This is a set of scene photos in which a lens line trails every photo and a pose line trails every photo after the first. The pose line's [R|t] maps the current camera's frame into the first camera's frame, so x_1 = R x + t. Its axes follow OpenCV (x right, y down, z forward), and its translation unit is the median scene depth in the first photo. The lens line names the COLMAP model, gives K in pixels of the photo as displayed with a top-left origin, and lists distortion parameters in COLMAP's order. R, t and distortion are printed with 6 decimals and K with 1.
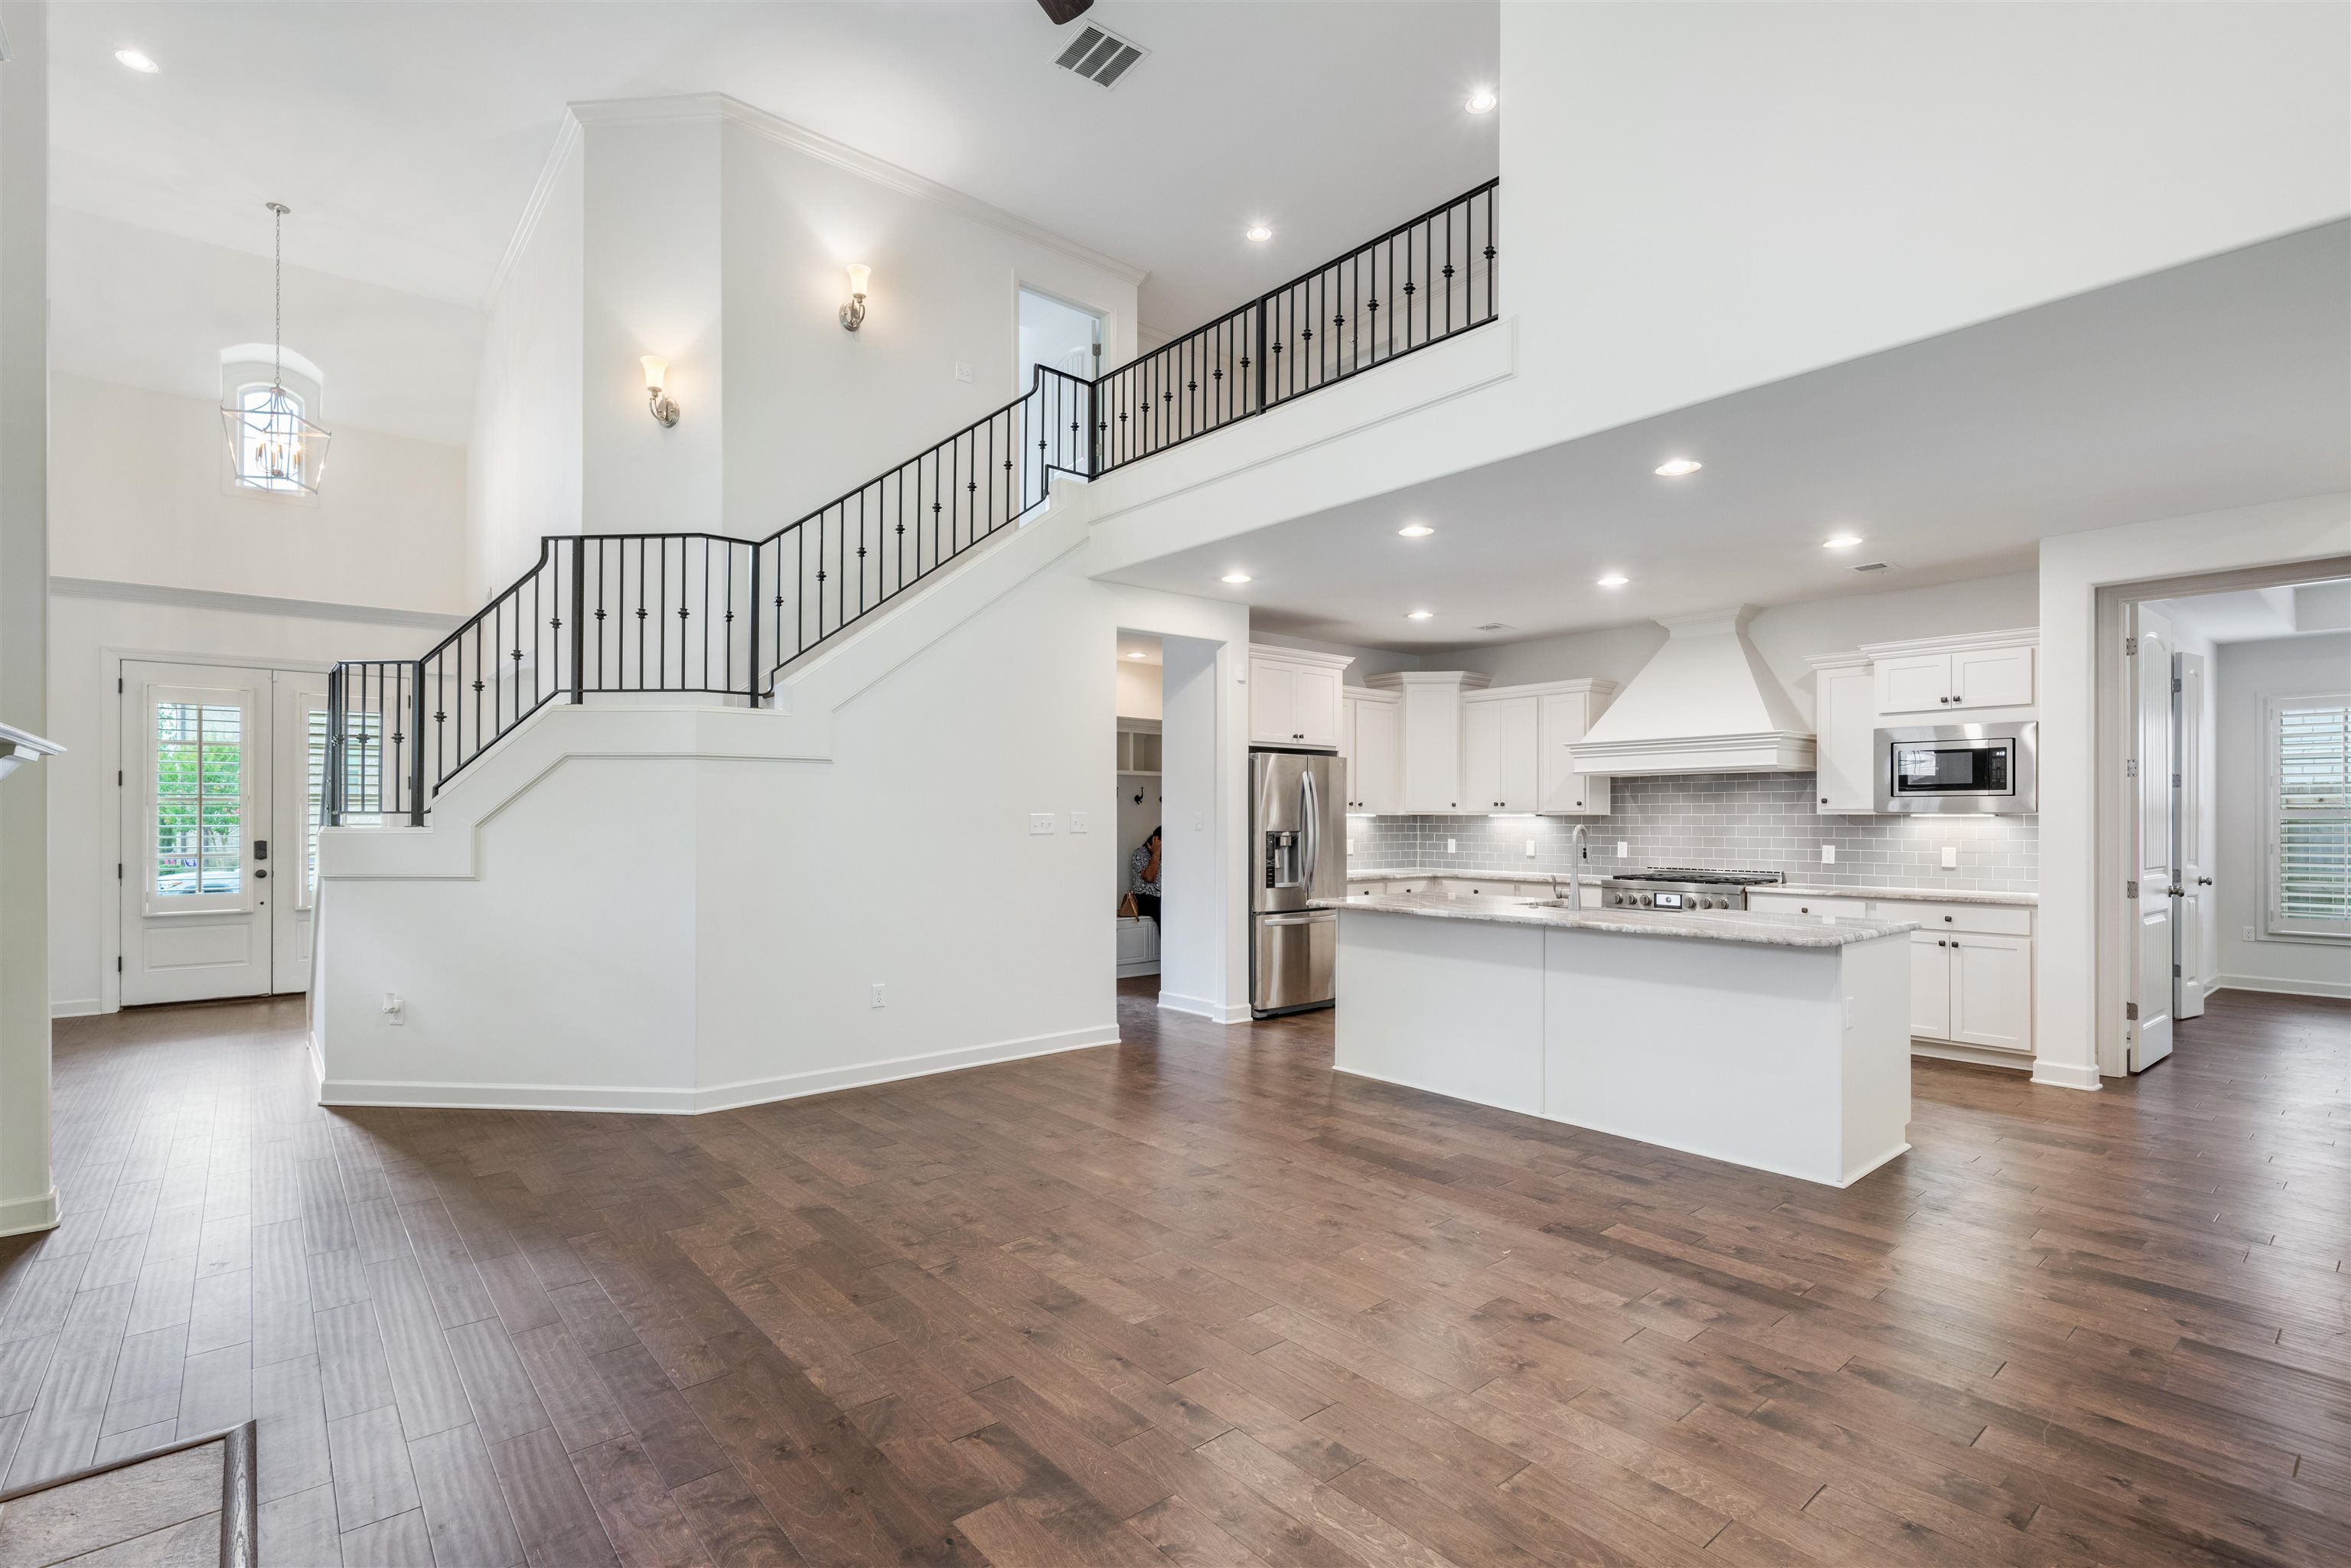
lens RADIAL K [[1094.0, 0, 1179.7], [0, 1094.0, 809.6], [0, 0, 1]] dist [0.001713, -0.000115]
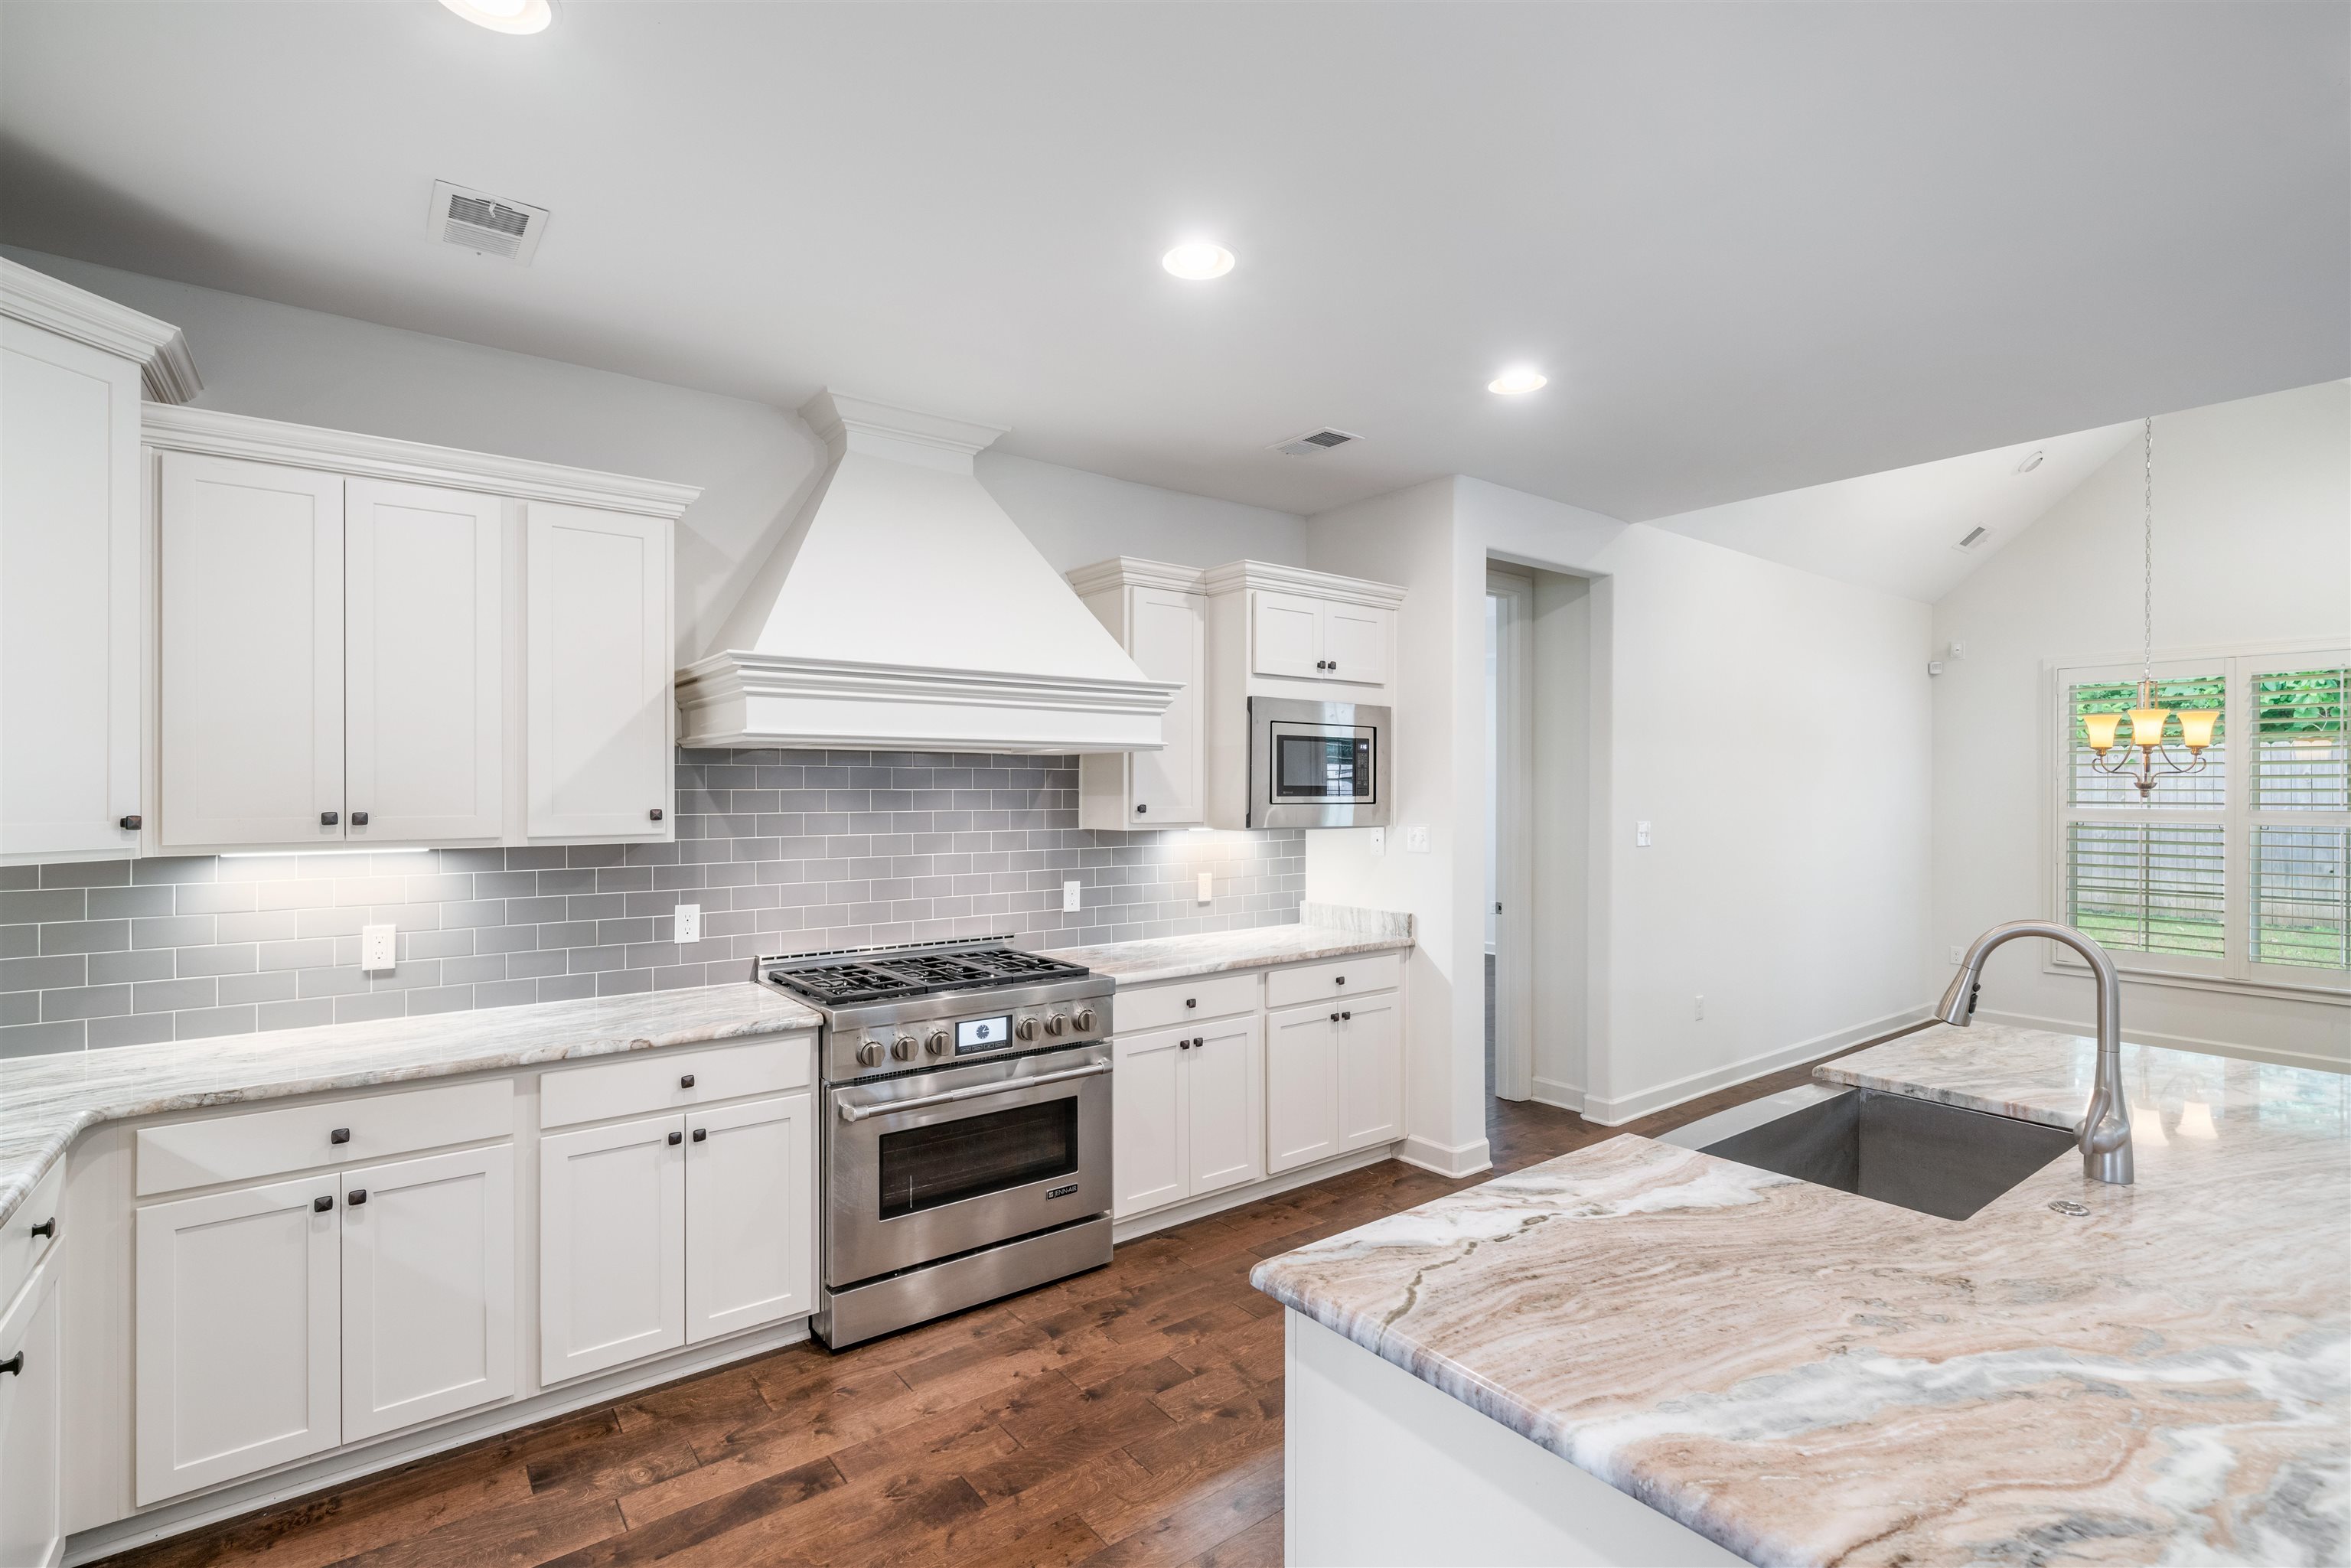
lens RADIAL K [[1081.1, 0, 1174.2], [0, 1081.1, 790.4], [0, 0, 1]] dist [0.000313, 0.000058]
pose [[0.056574, -0.001468, 0.998397, 0.008186], [-0.008411, 0.999963, 0.001947, -0.018081], [-0.998363, -0.008507, 0.056559, 0.899917]]
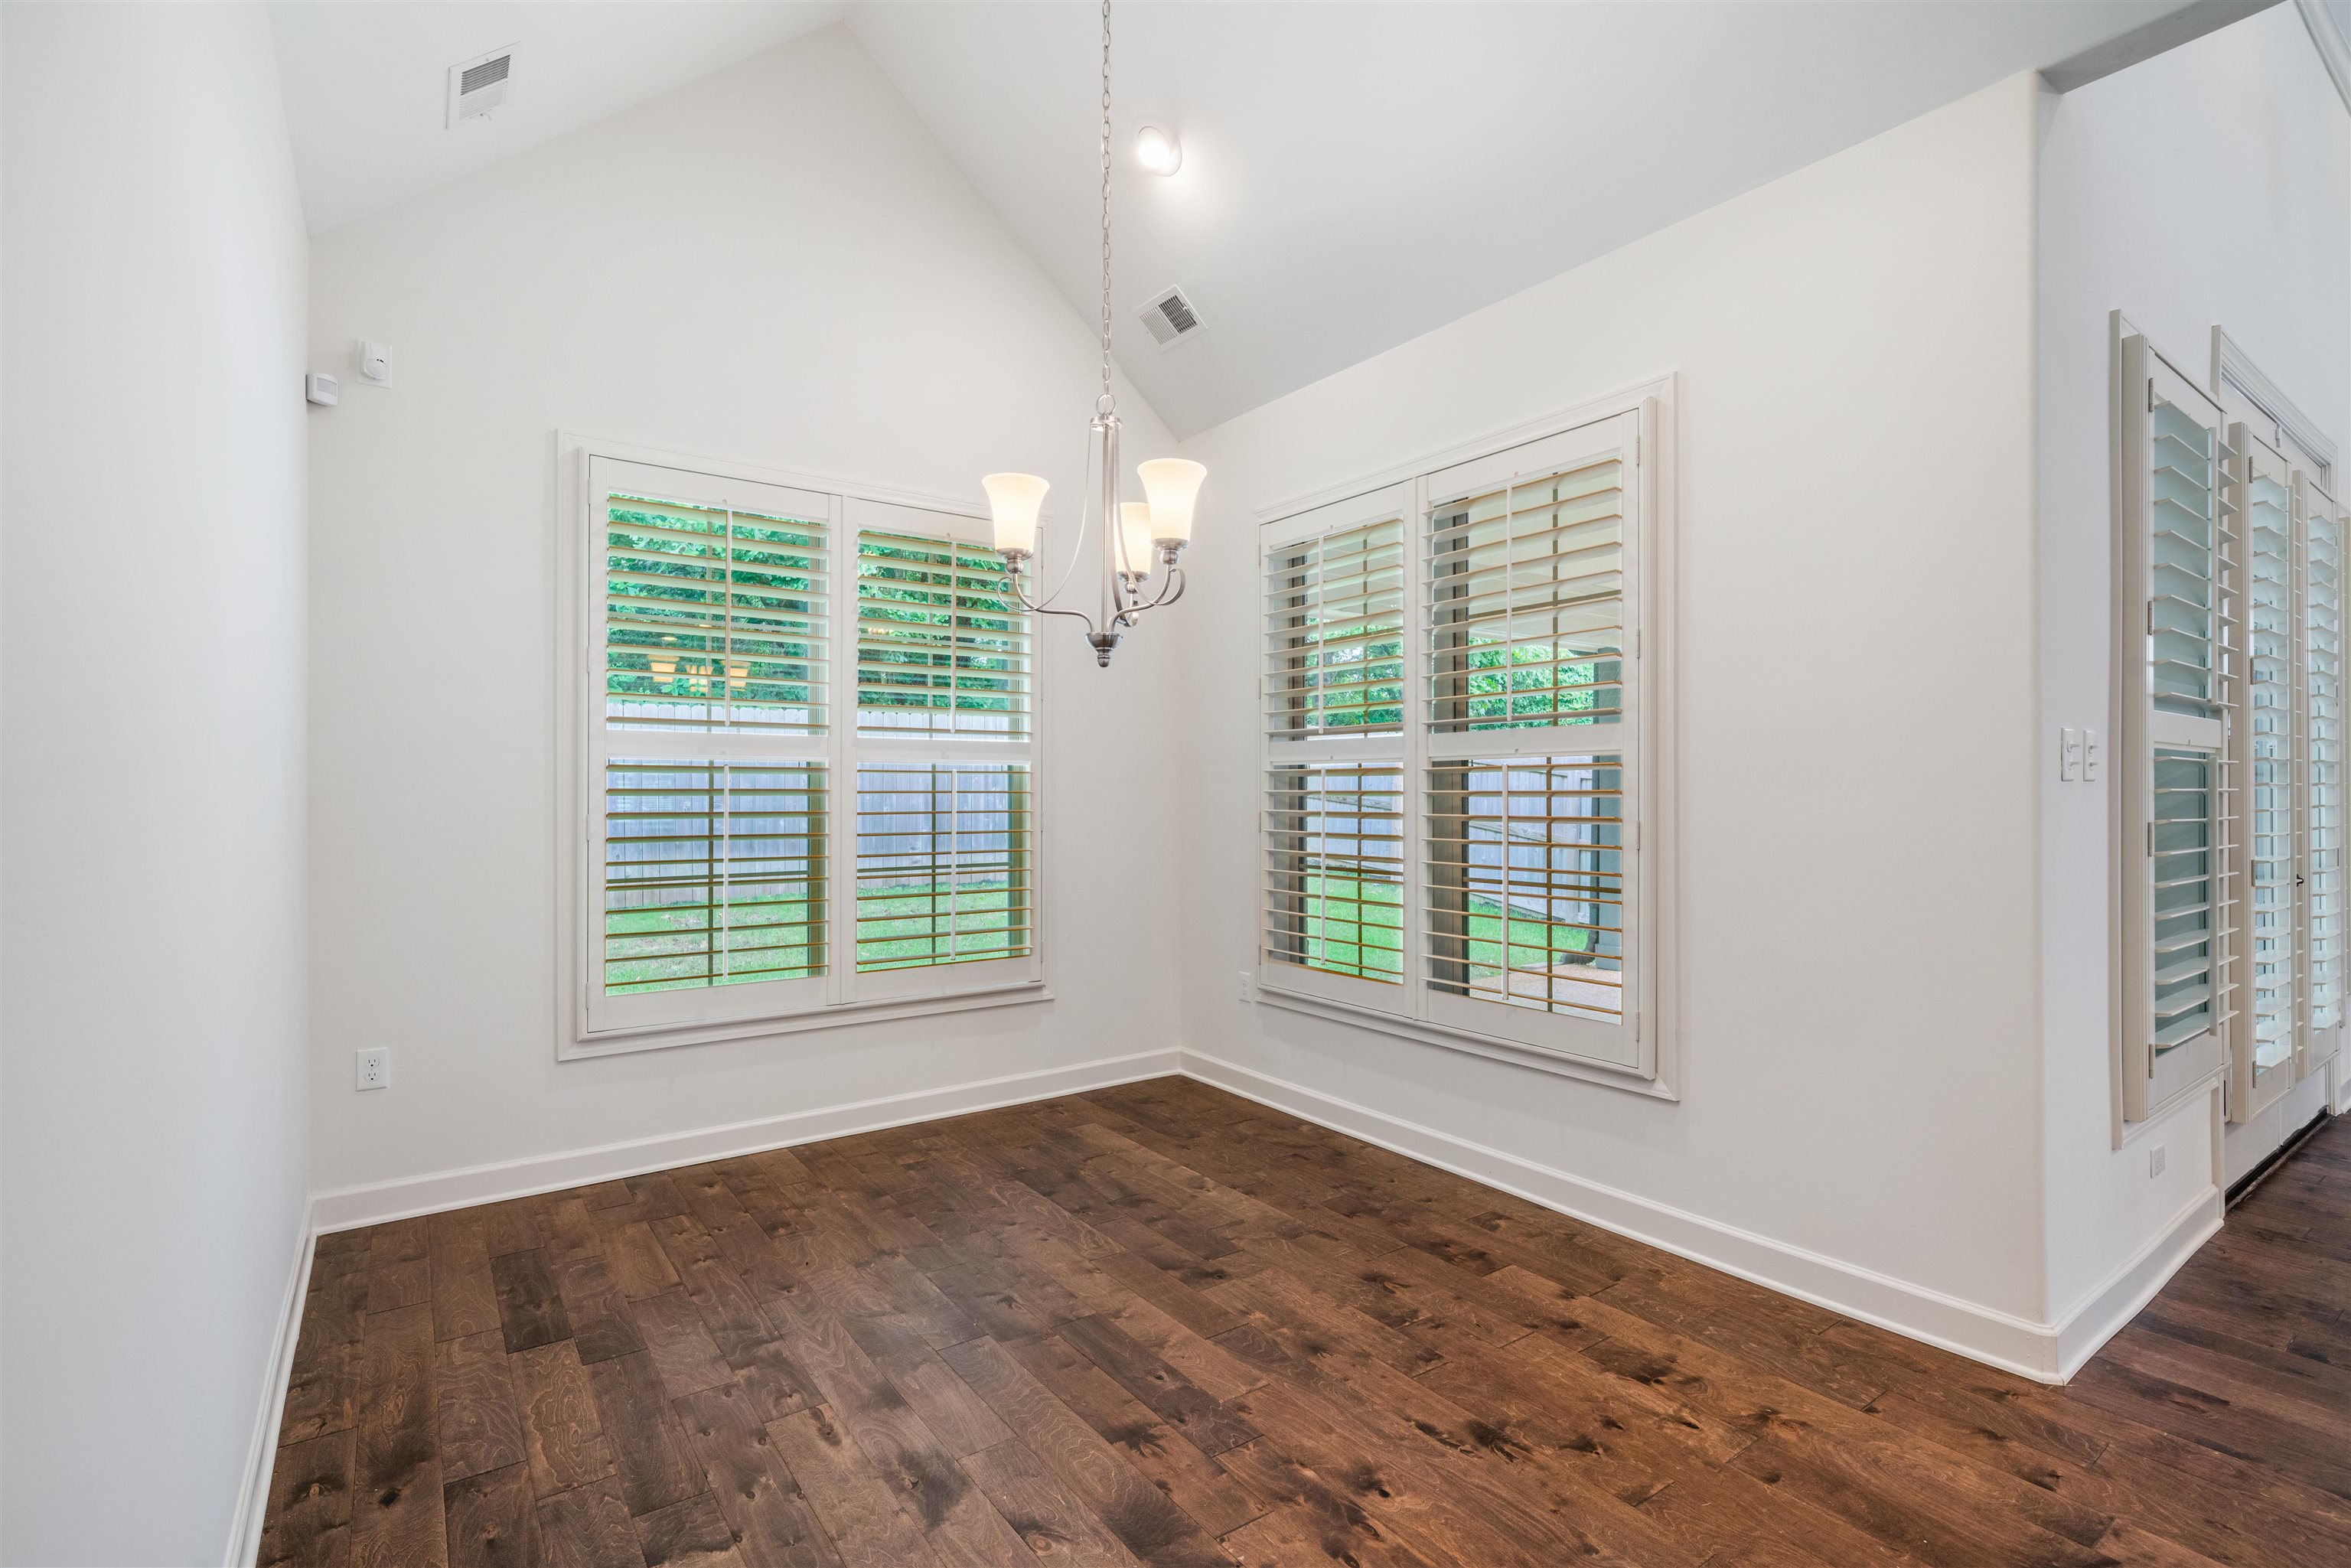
lens RADIAL K [[1090.7, 0, 1175.5], [0, 1090.7, 784.0], [0, 0, 1]] dist [-0.004846, -0.000378]
pose [[-0.996316, 0.001240, 0.085750, 0.695866], [0.000782, 0.999985, -0.005376, 0.019145], [-0.085755, -0.005289, -0.996302, 0.636860]]
